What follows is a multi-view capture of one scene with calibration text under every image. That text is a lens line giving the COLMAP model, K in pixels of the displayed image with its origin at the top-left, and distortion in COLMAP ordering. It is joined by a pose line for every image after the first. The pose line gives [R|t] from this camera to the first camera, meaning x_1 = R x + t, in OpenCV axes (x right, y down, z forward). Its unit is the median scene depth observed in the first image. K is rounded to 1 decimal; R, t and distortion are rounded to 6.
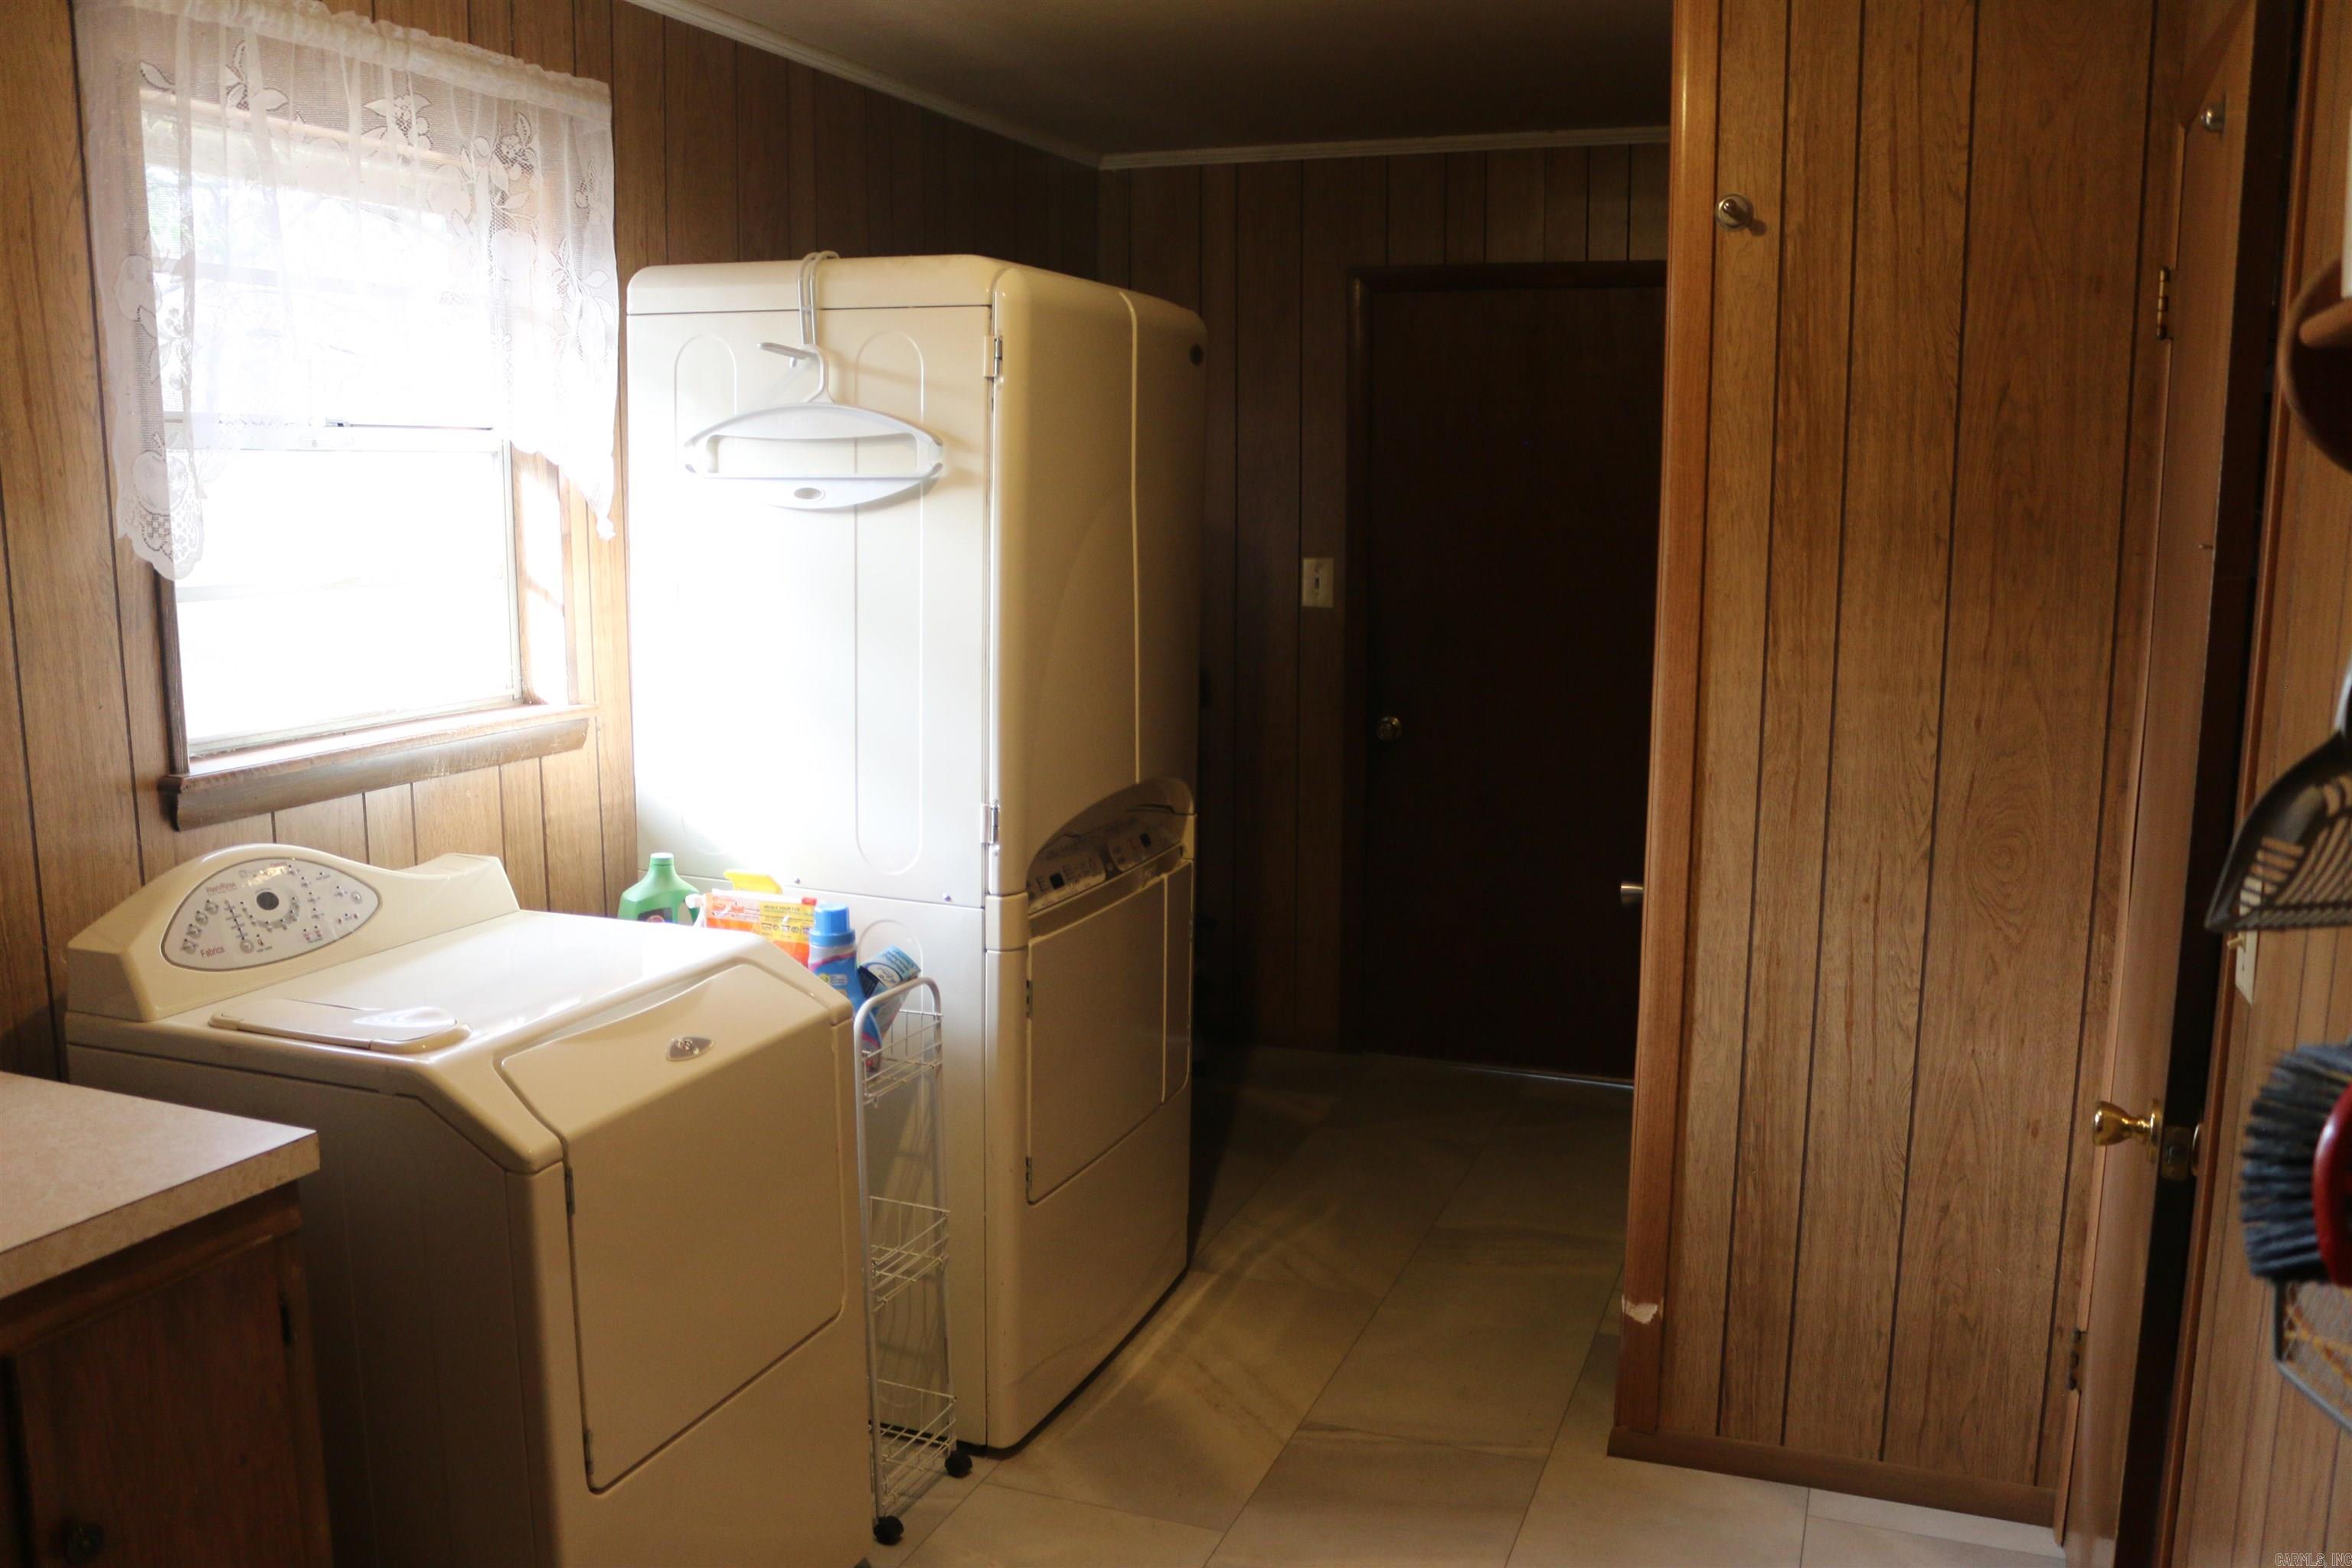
lens RADIAL K [[1946.4, 0, 1176.0], [0, 1946.4, 784.0], [0, 0, 1]] dist [-0.148998, 0.119944]
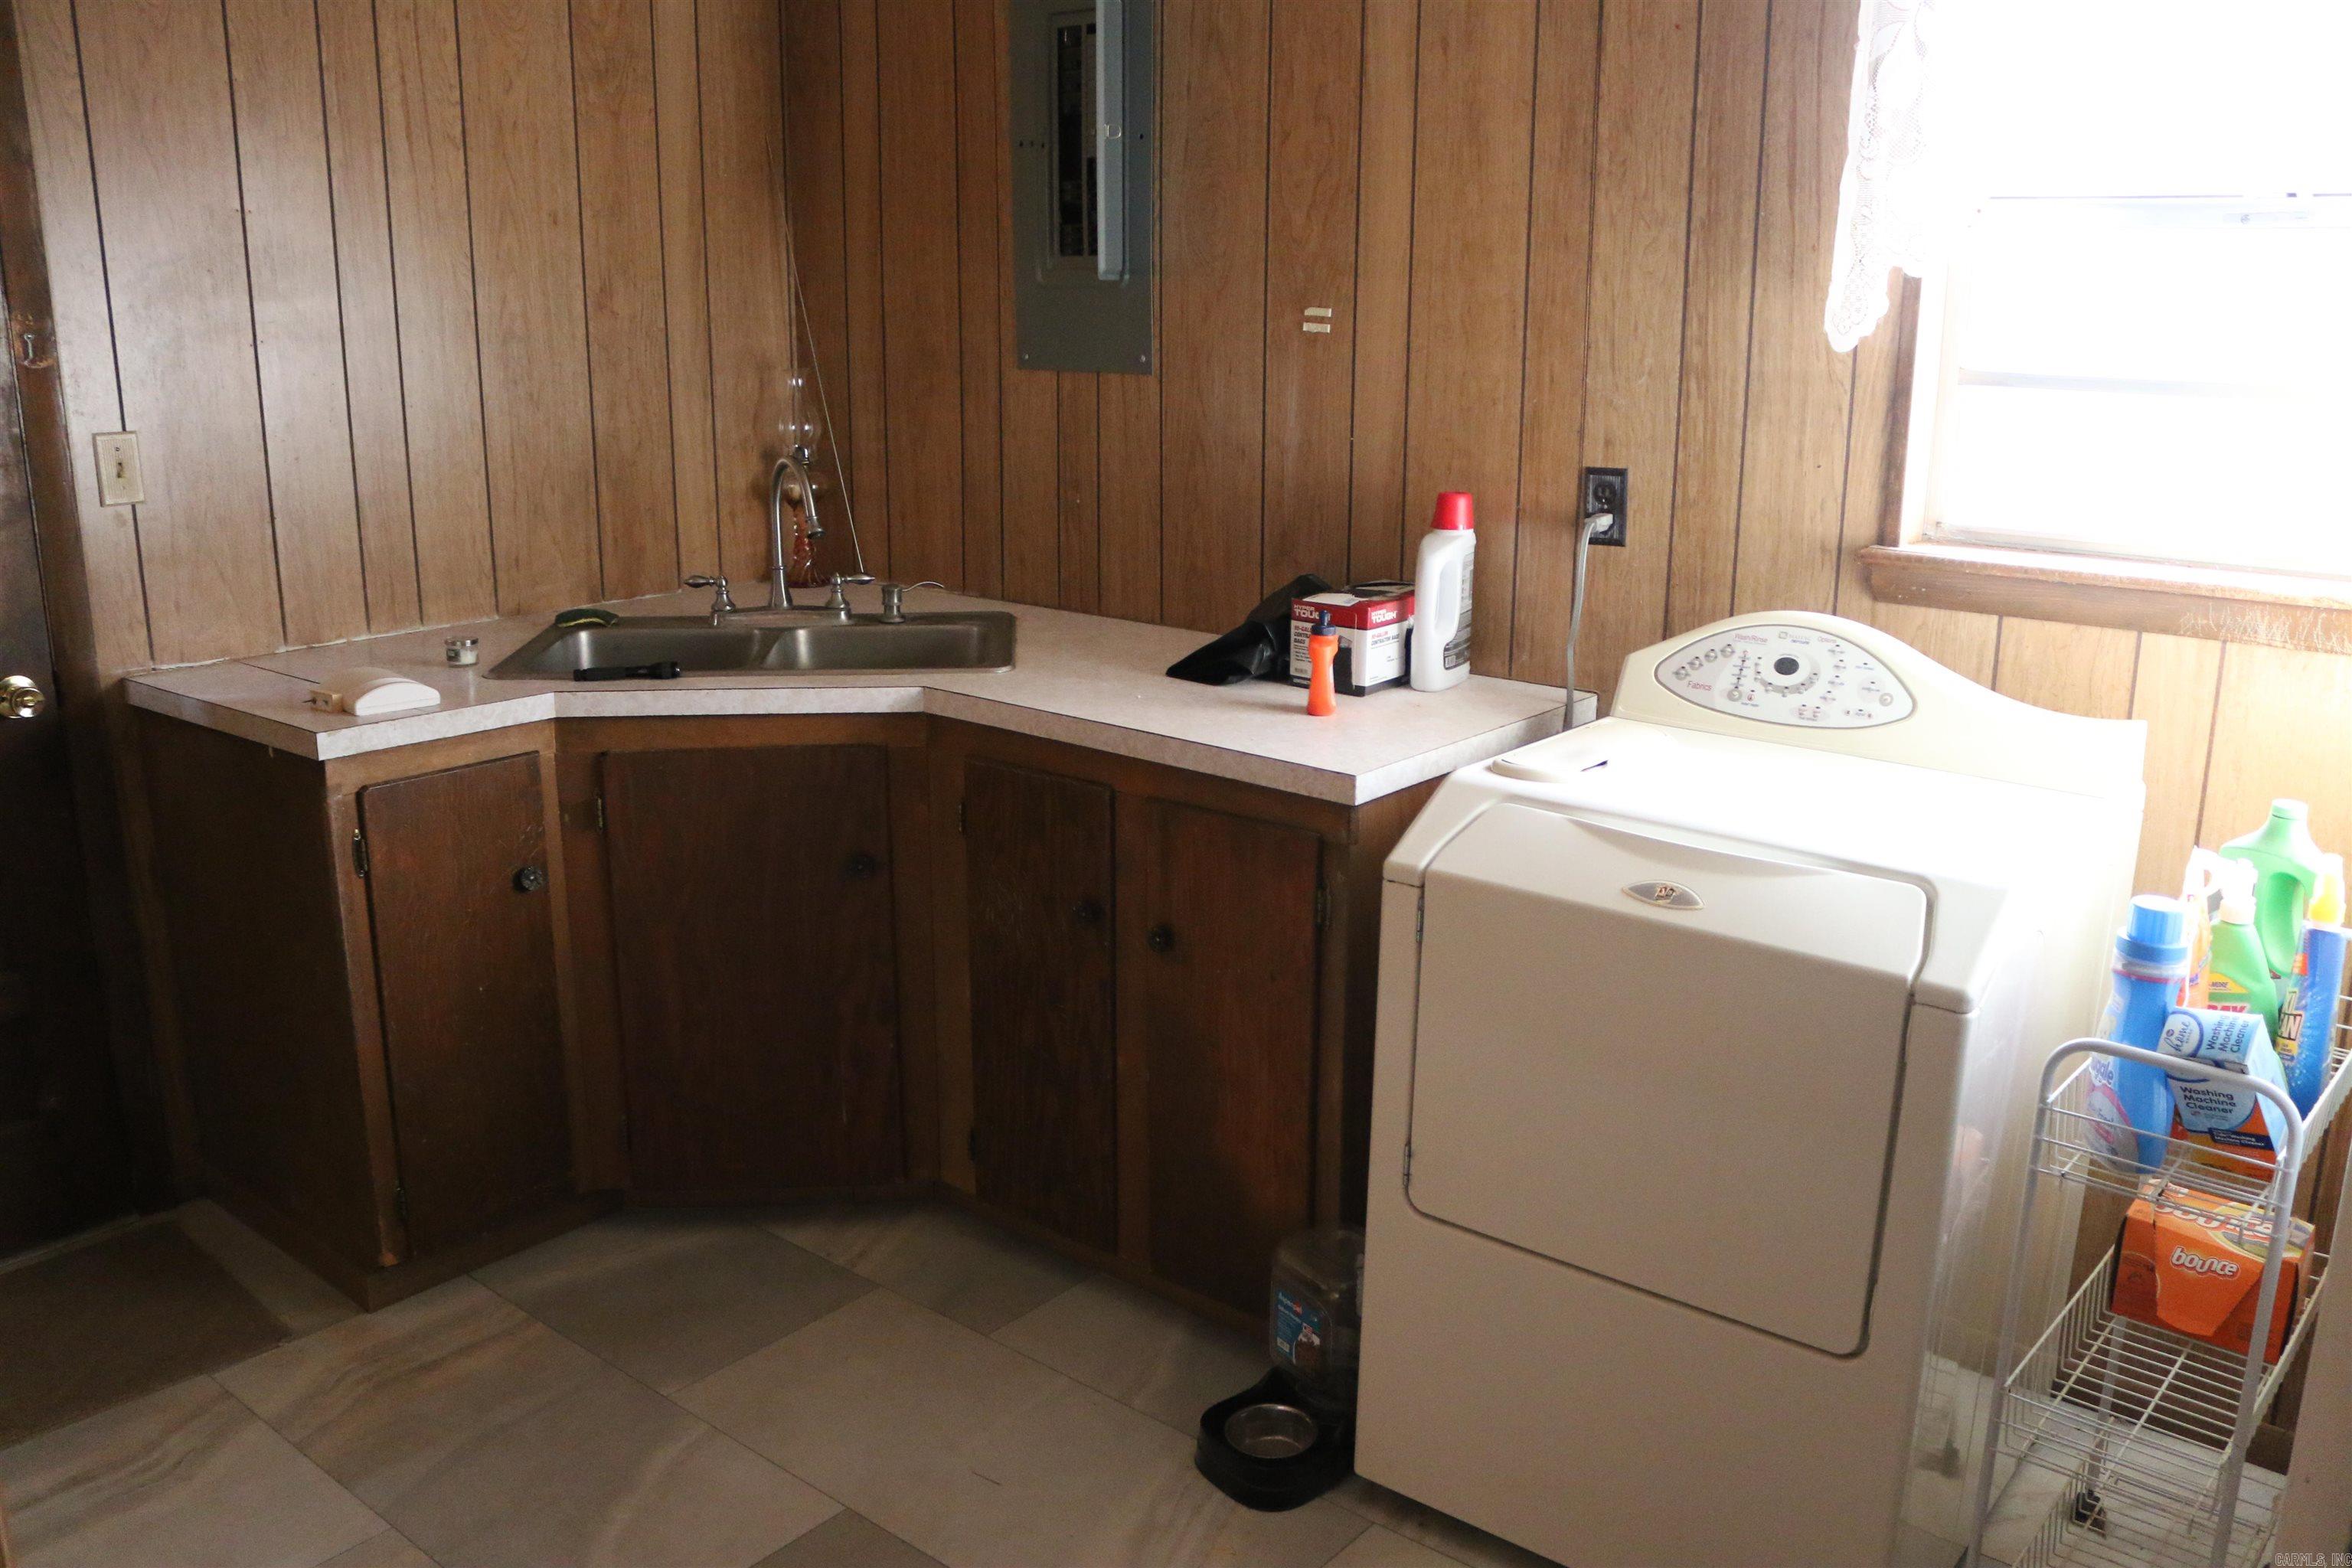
lens RADIAL K [[1946.4, 0, 1176.0], [0, 1946.4, 784.0], [0, 0, 1]] dist [-0.148998, 0.119944]
pose [[-0.333422, 0.227474, -0.914924, 0.627279], [-0.151416, 0.944937, 0.290116, -0.135845], [0.930539, 0.235266, -0.280619, 1.037240]]
